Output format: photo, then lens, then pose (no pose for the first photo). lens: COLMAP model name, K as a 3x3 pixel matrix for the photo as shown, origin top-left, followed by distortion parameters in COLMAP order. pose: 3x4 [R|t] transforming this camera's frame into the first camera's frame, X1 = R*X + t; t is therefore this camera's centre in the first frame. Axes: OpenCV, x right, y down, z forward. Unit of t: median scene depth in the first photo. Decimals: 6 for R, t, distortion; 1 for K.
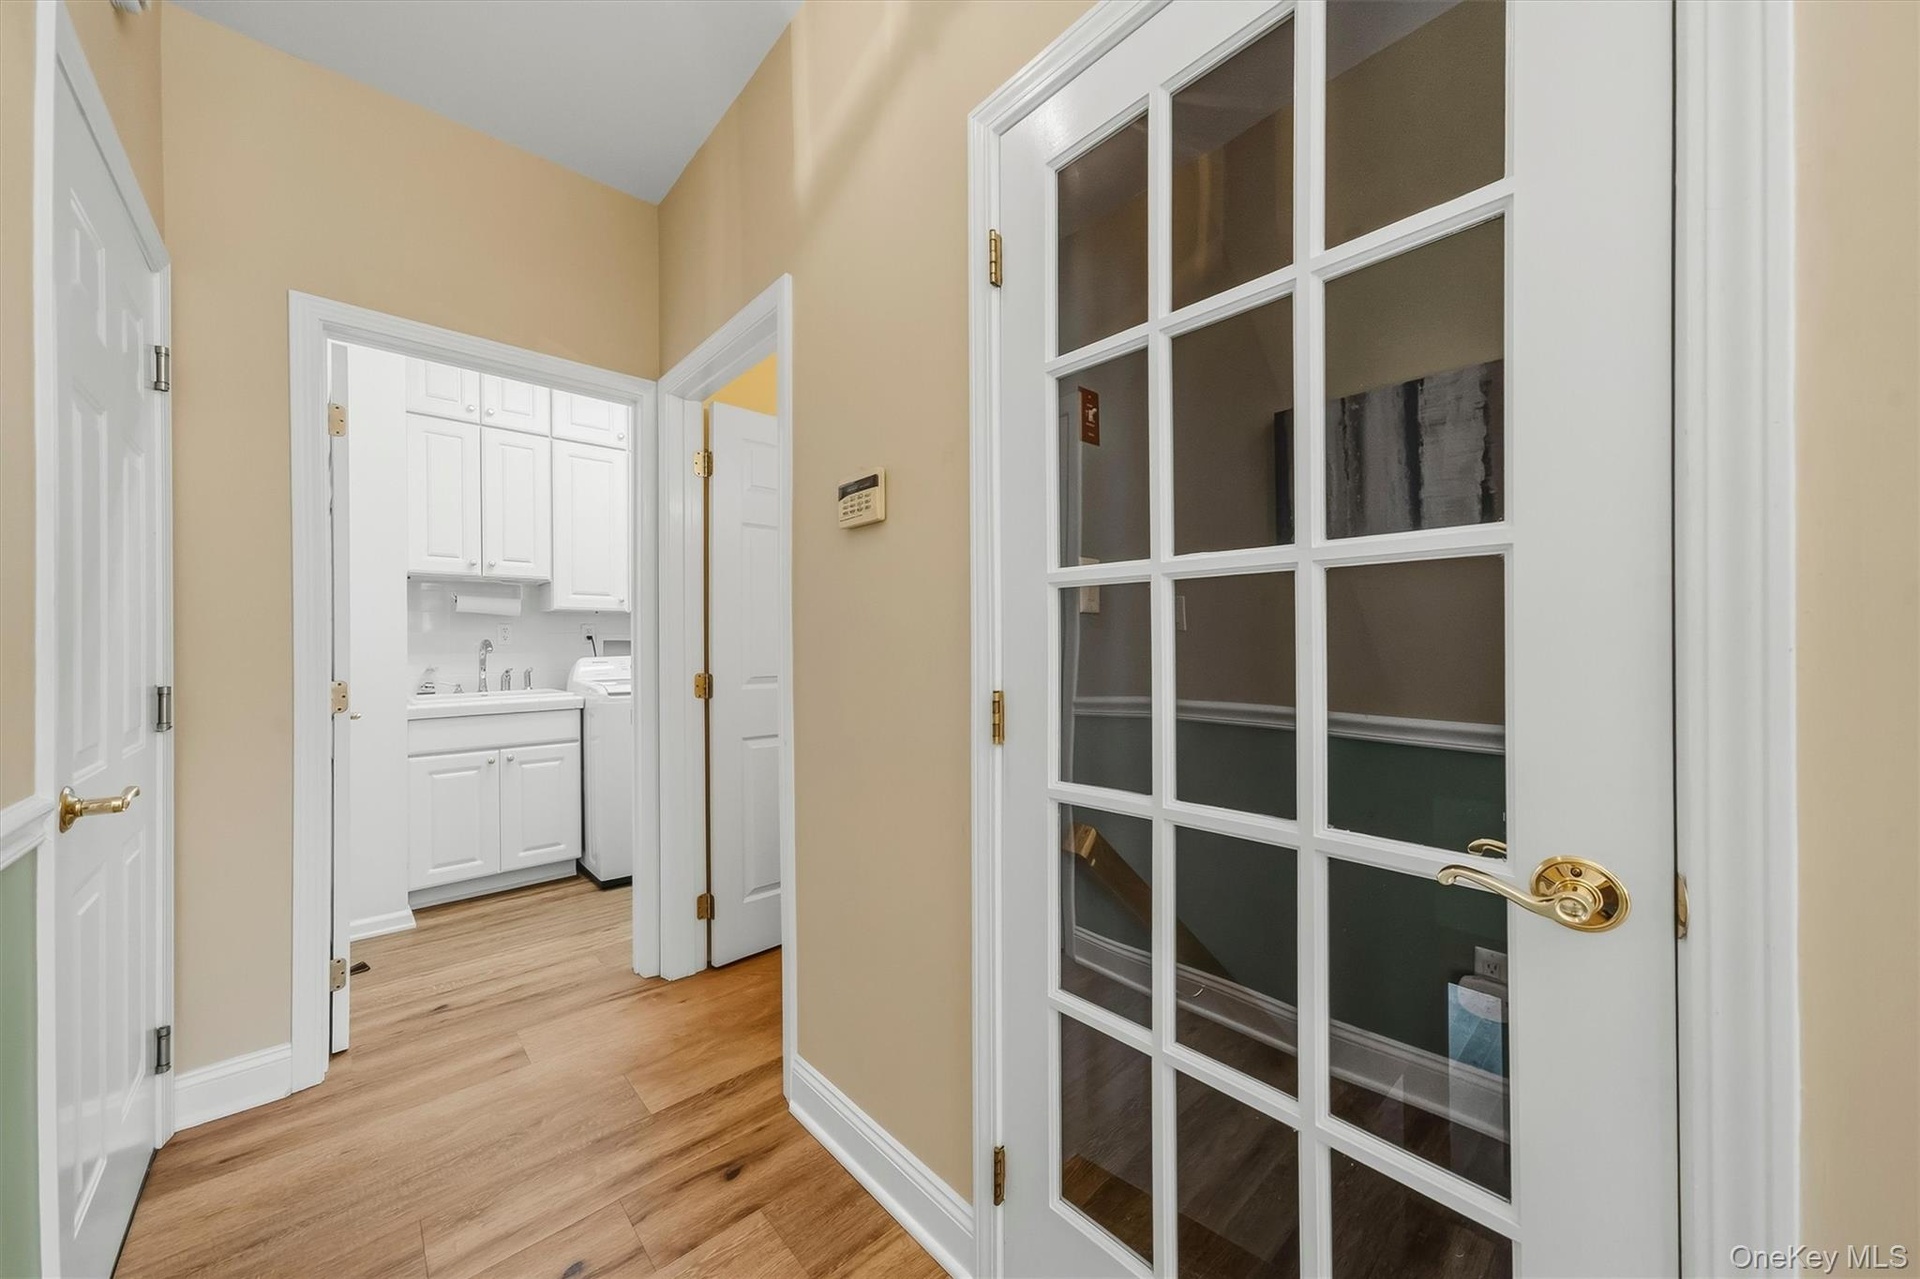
lens RADIAL K [[685.8, 0, 972.7], [0, 685.8, 653.7], [0, 0, 1]] dist [-0.000617, 0.000098]
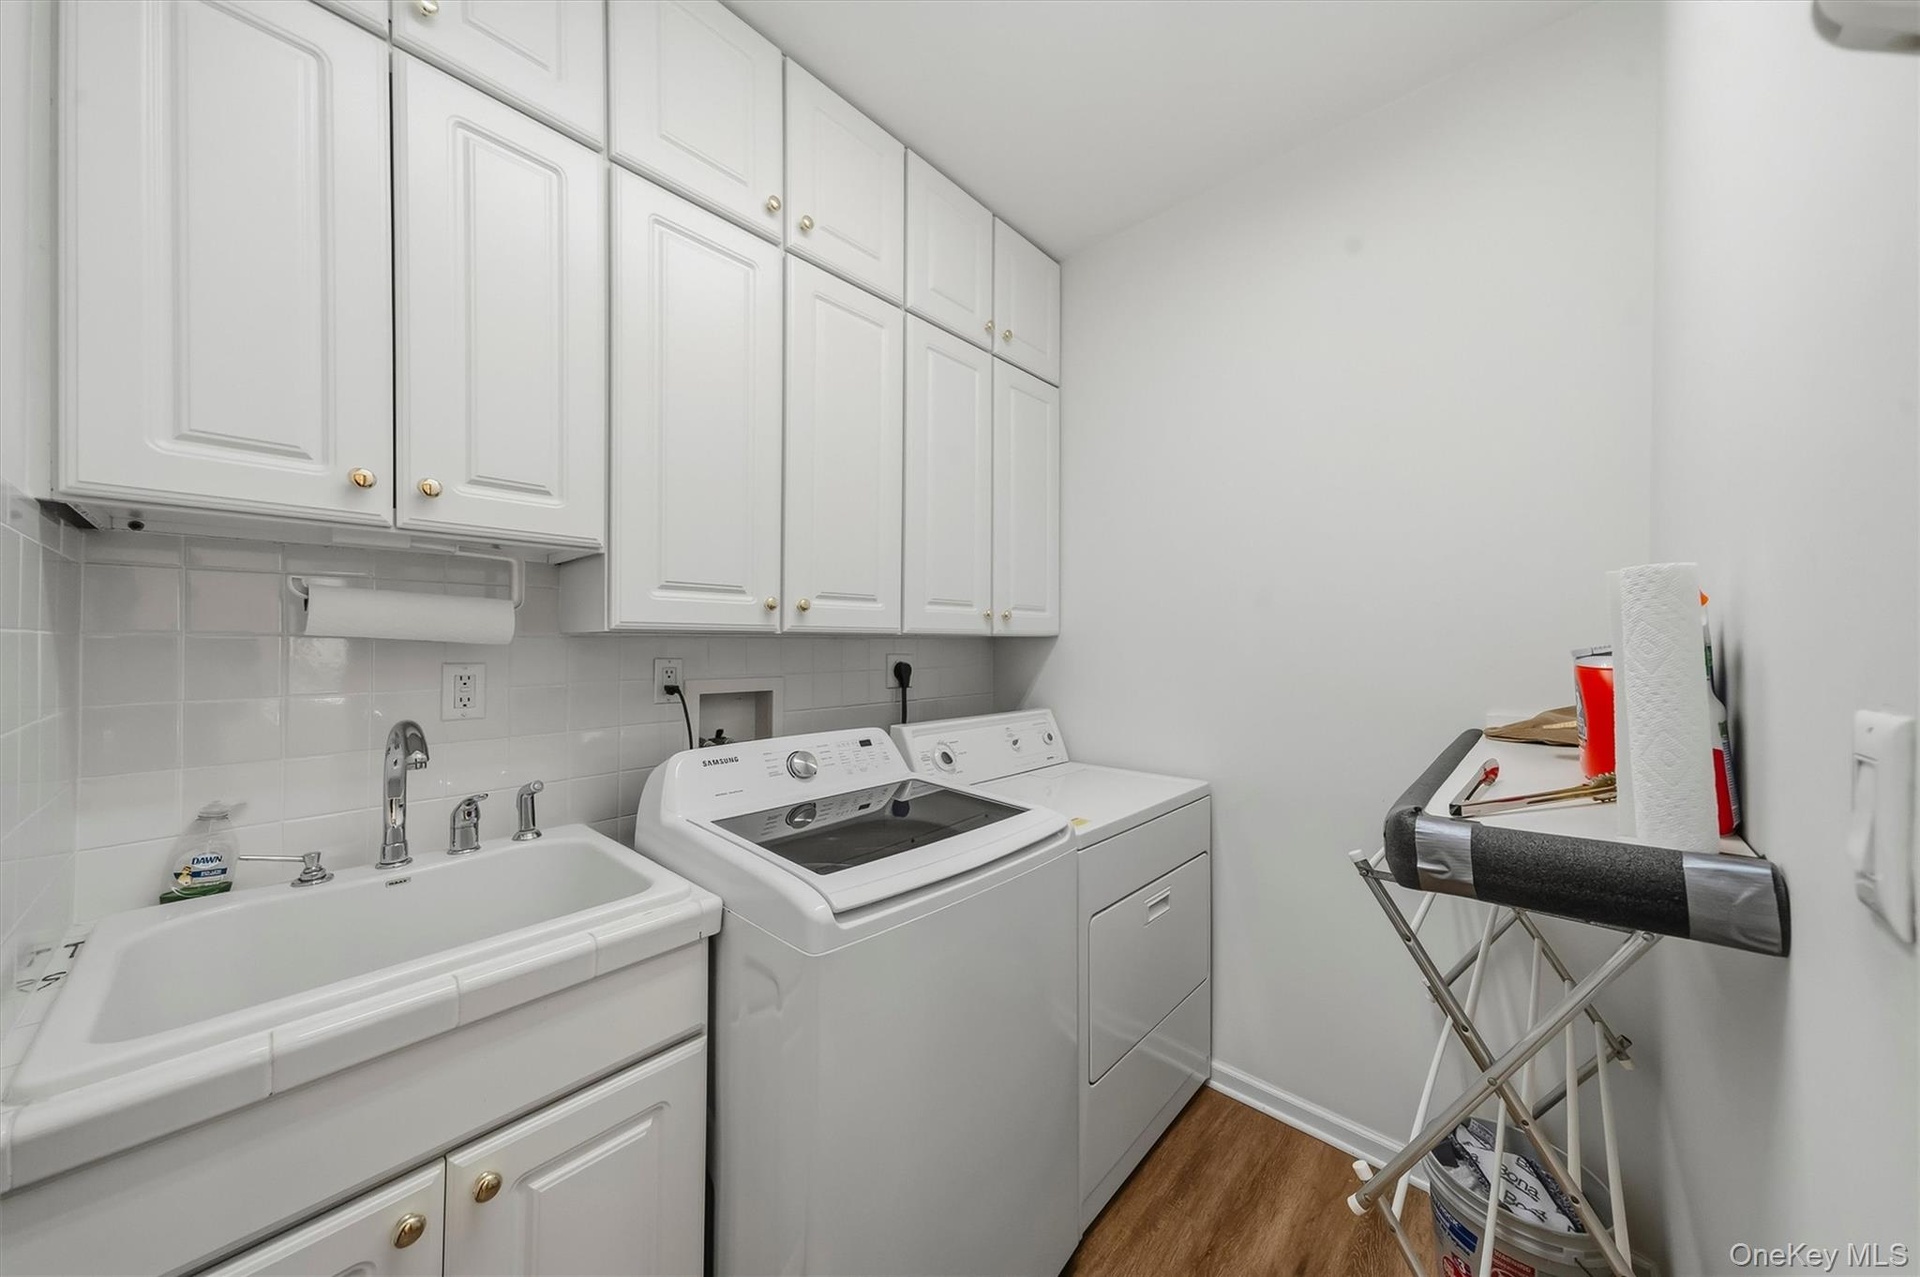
lens RADIAL K [[642.6, 0, 967.8], [0, 642.6, 640.3], [0, 0, 1]] dist [0.006228, 0.000032]
pose [[0.996282, 0.006082, 0.085935, -0.466215], [-0.004727, 0.999861, -0.015960, -0.055059], [-0.086020, 0.015494, 0.996173, 0.664681]]
